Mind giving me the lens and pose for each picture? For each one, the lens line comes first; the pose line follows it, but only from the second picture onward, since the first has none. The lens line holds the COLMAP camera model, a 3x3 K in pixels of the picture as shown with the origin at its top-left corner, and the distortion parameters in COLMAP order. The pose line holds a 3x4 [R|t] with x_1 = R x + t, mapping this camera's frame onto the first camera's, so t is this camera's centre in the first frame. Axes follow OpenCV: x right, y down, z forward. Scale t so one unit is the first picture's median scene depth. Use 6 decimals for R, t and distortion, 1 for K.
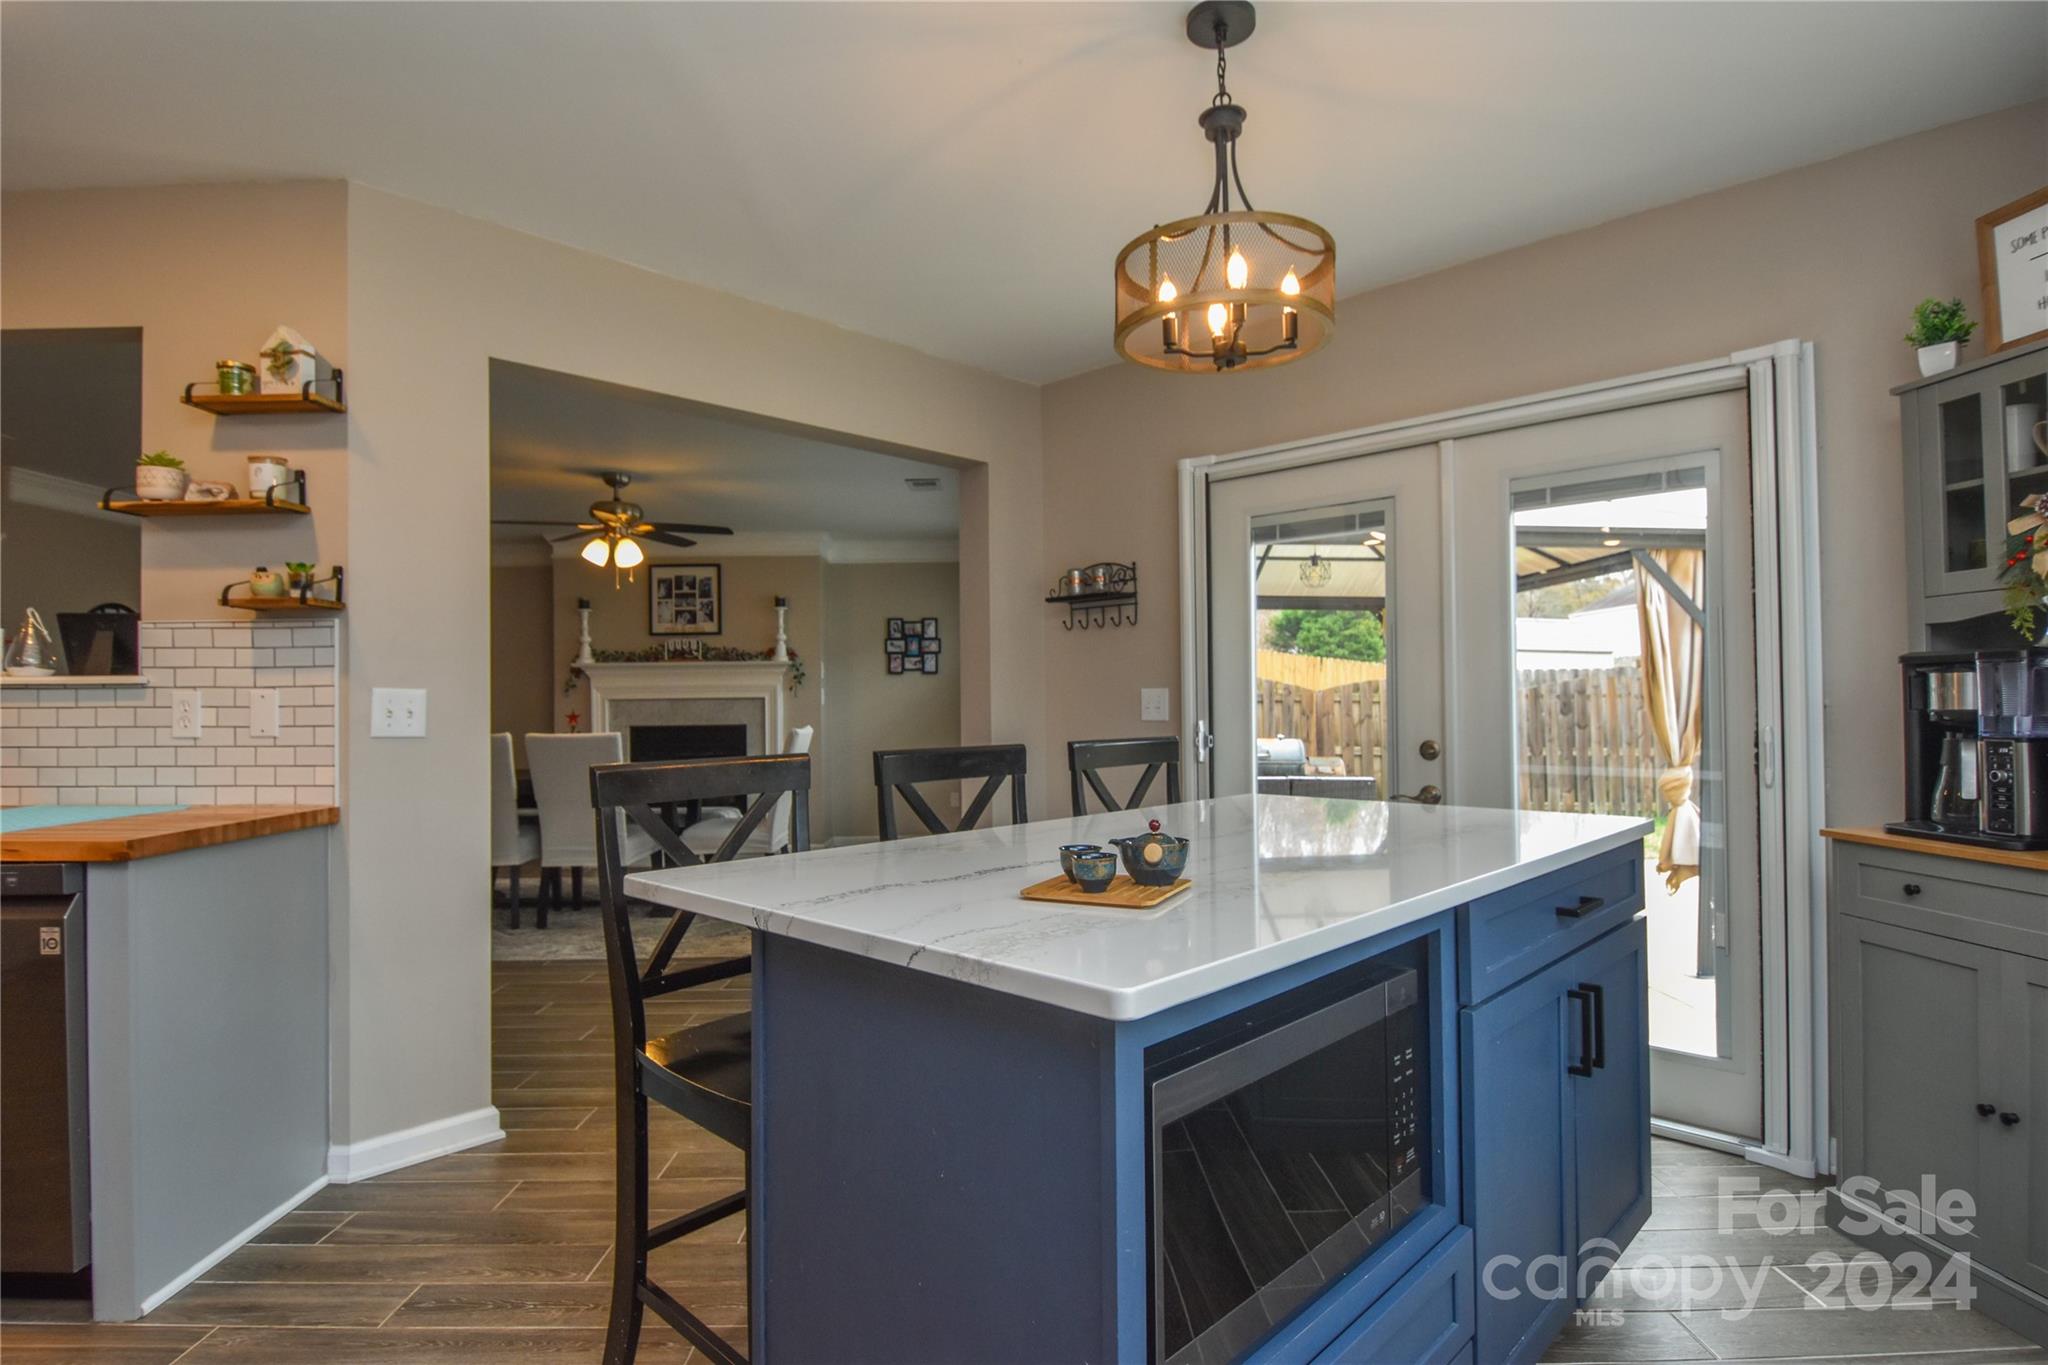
lens RADIAL K [[1060.3, 0, 1036.6], [0, 1060.3, 684.8], [0, 0, 1]] dist [-0.018030, -0.003890]
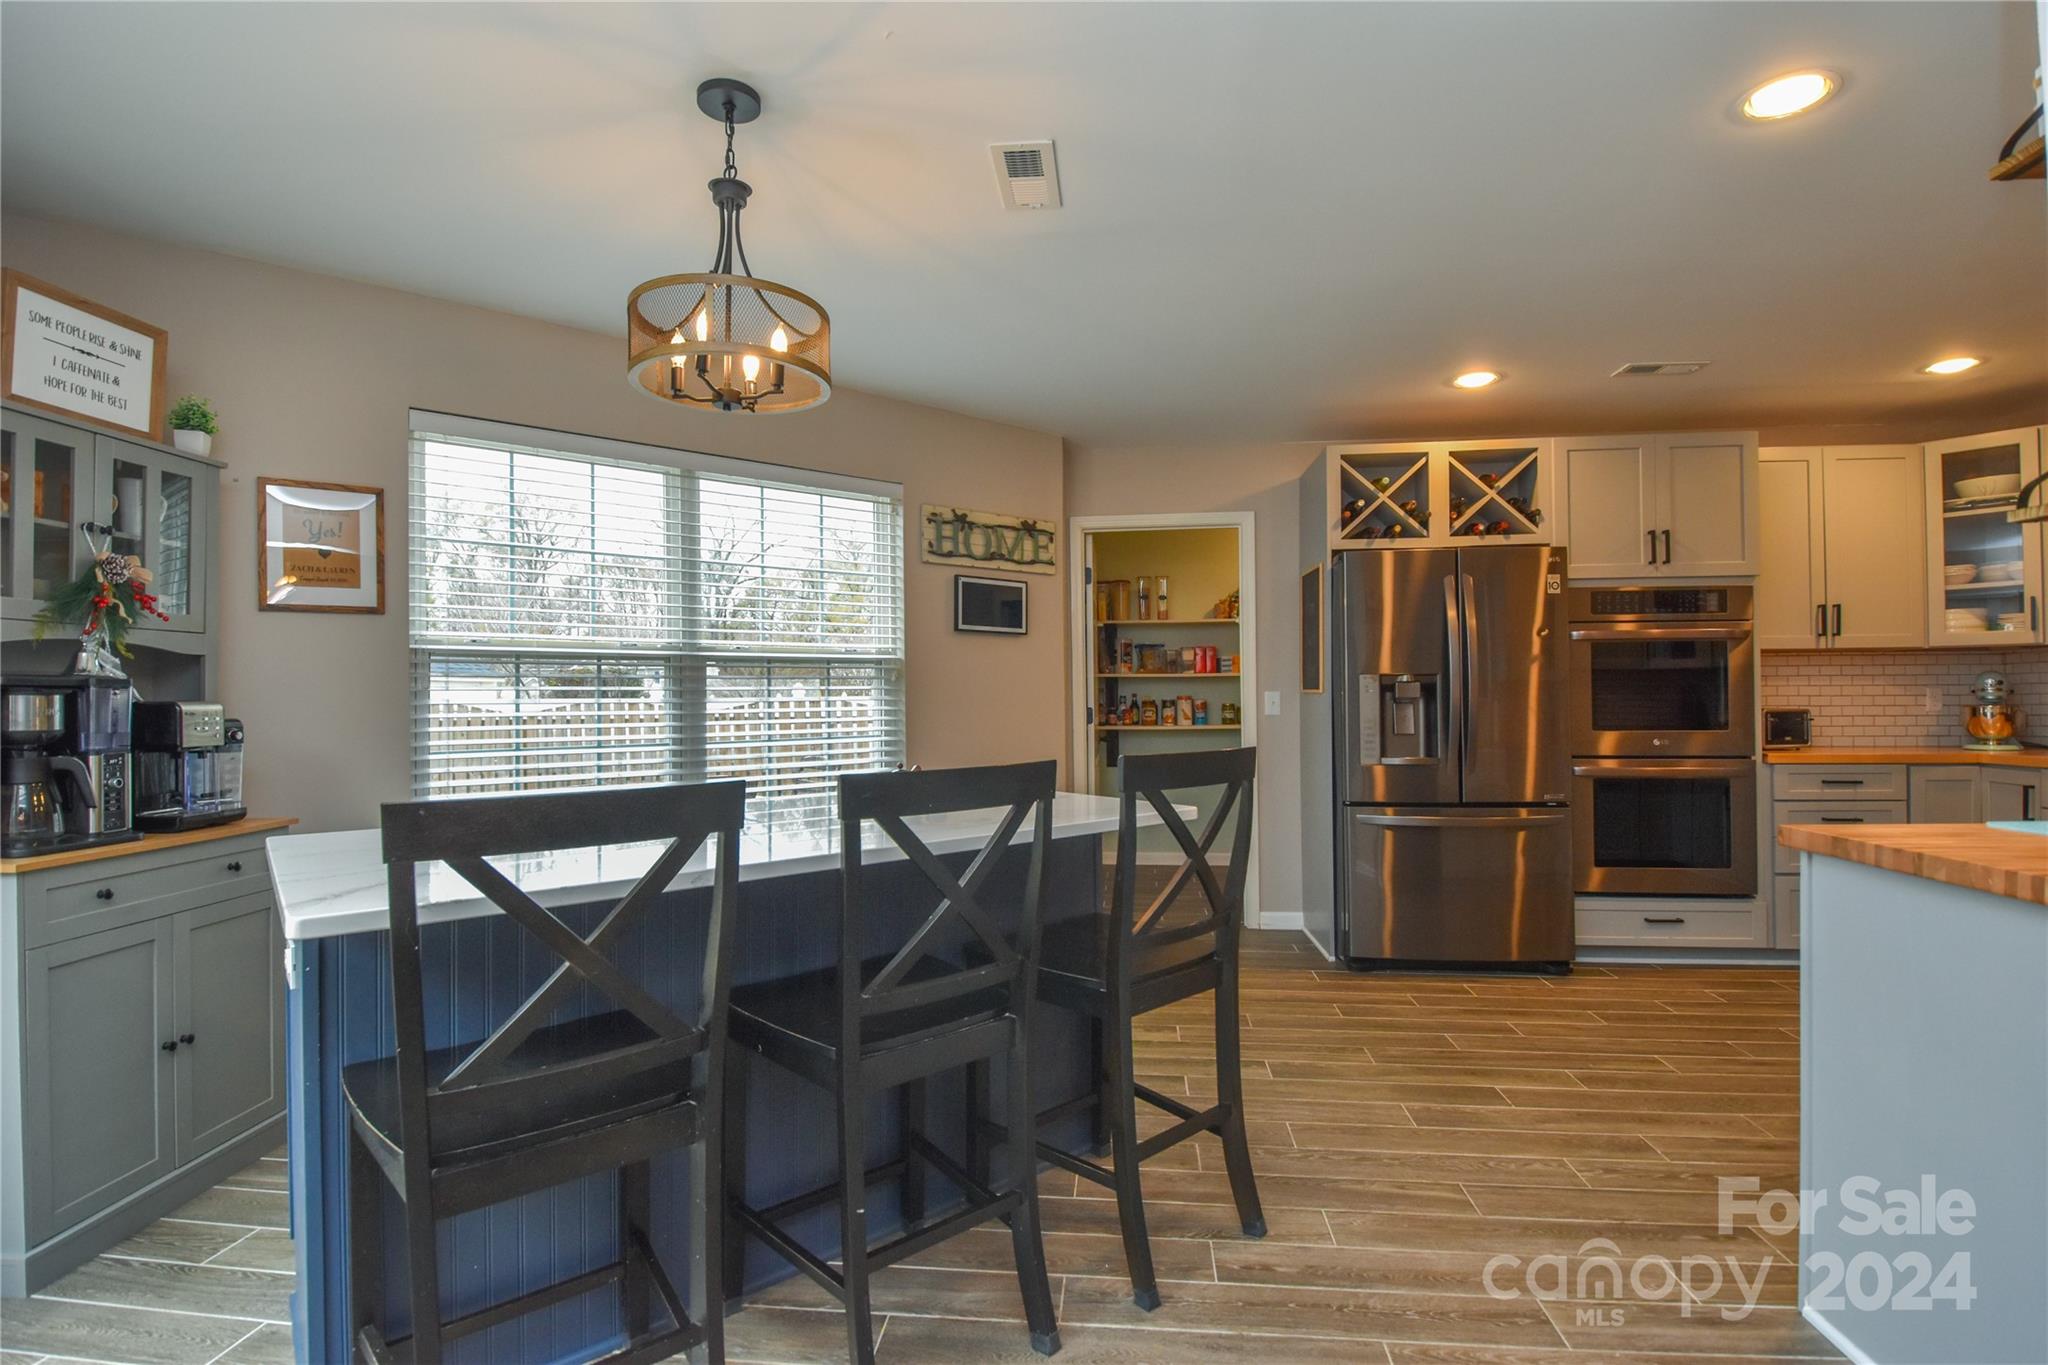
lens RADIAL K [[985.2, 0, 1030.2], [0, 985.2, 681.3], [0, 0, 1]] dist [-0.005126, -0.014501]
pose [[-0.992665, 0.020887, 0.119081, -0.184456], [0.017404, 0.999392, -0.030214, 0.016404], [-0.119640, -0.027920, -0.992425, 1.440858]]
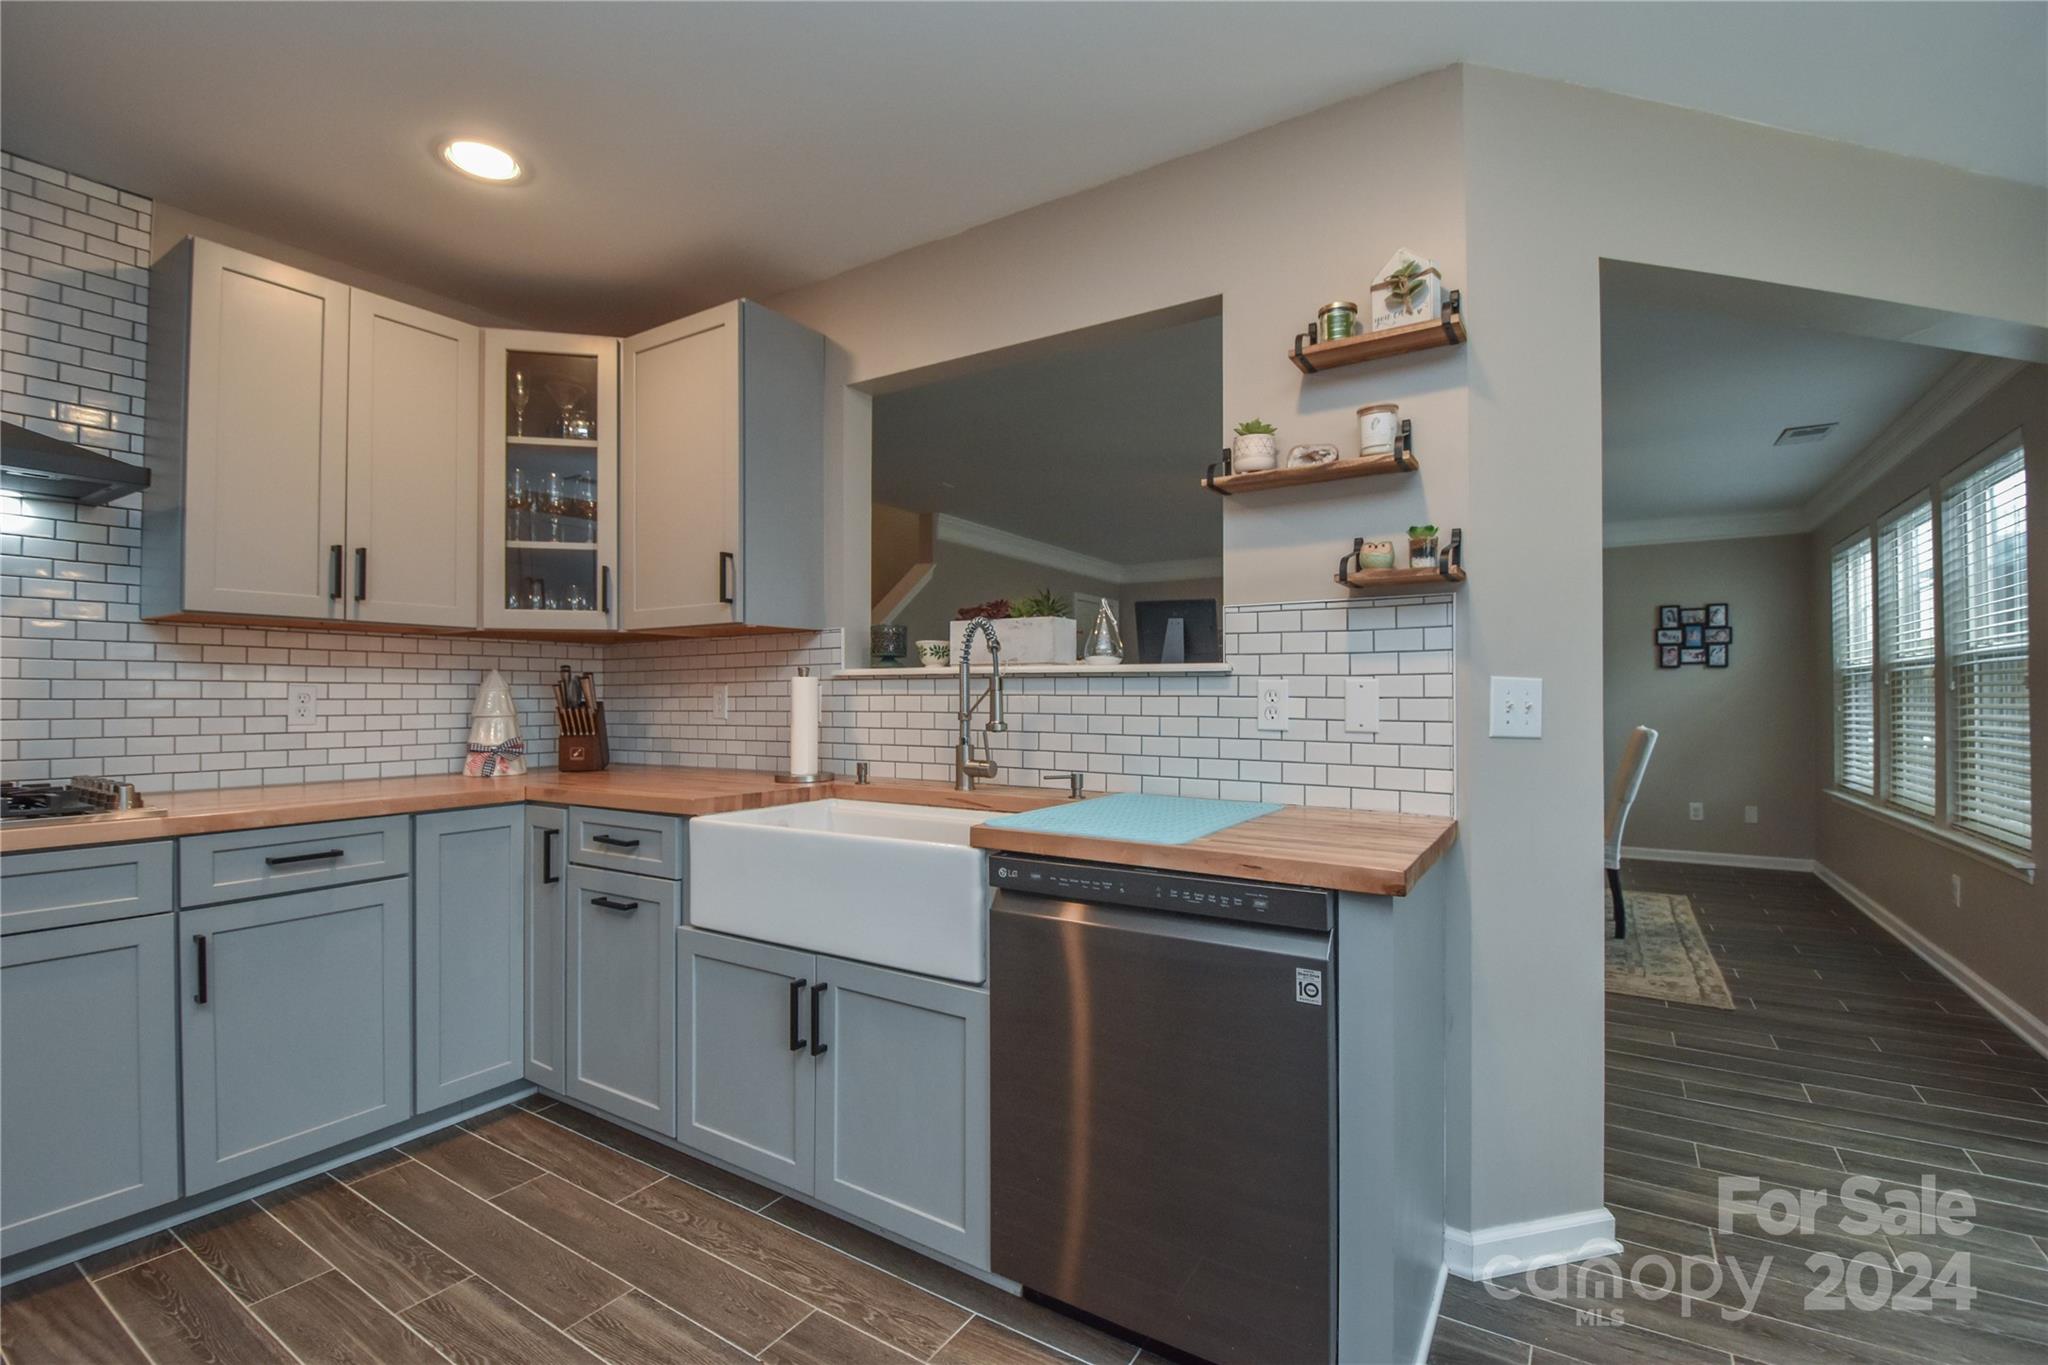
lens RADIAL K [[897.4, 0, 1030.5], [0, 897.4, 688.8], [0, 0, 1]] dist [0.000882, -0.012837]
pose [[0.836215, 0.007371, -0.548352, -0.520801], [-0.002853, 0.999955, 0.009091, 0.007136], [0.548395, -0.006037, 0.836198, 0.208432]]
